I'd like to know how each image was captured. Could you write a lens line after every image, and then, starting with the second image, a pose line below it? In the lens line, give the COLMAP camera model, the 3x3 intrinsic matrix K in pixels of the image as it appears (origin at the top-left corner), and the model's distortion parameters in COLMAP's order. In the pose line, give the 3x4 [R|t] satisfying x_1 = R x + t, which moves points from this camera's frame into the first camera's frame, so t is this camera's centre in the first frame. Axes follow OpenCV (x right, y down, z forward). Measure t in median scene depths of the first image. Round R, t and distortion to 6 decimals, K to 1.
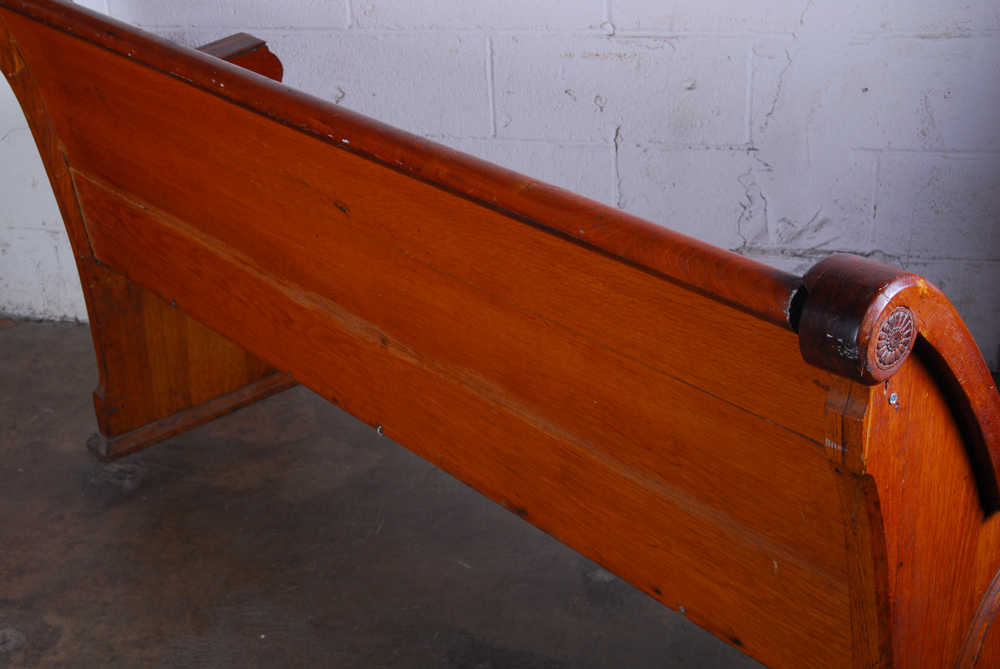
lens RADIAL K [[1630.8, 0, 500.1], [0, 1630.8, 335.0], [0, 0, 1]] dist [0.038224, 0.000000]
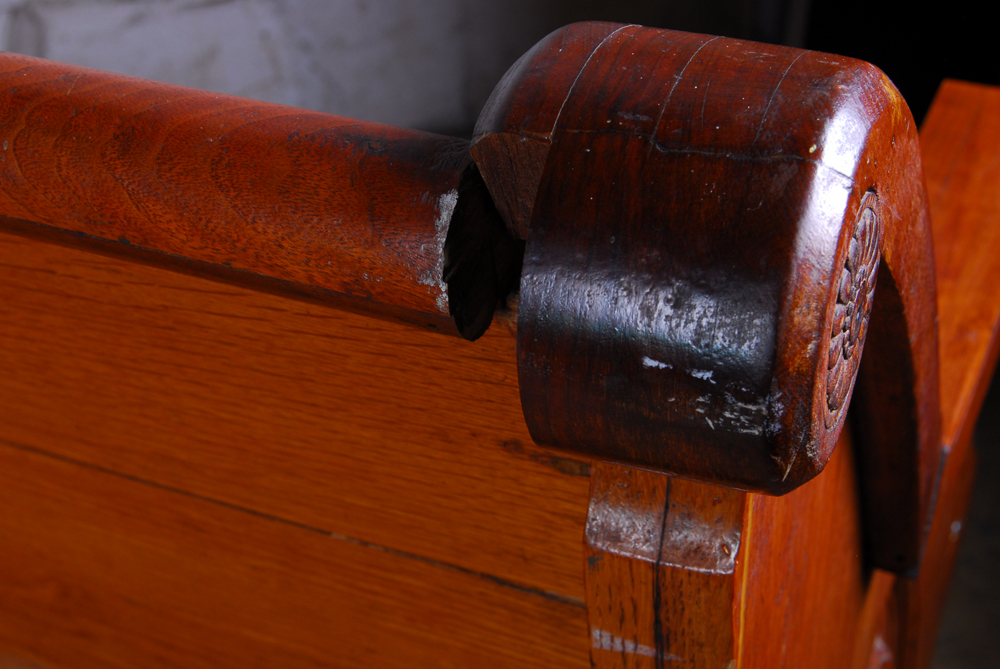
lens RADIAL K [[1762.3, 0, 501.5], [0, 1762.3, 334.5], [0, 0, 1]] dist [-0.106148, 0.000000]
pose [[0.894791, -0.243630, 0.374156, 0.073112], [0.181642, 0.964157, 0.193411, -0.057688], [-0.407866, -0.105100, 0.906973, 0.711995]]
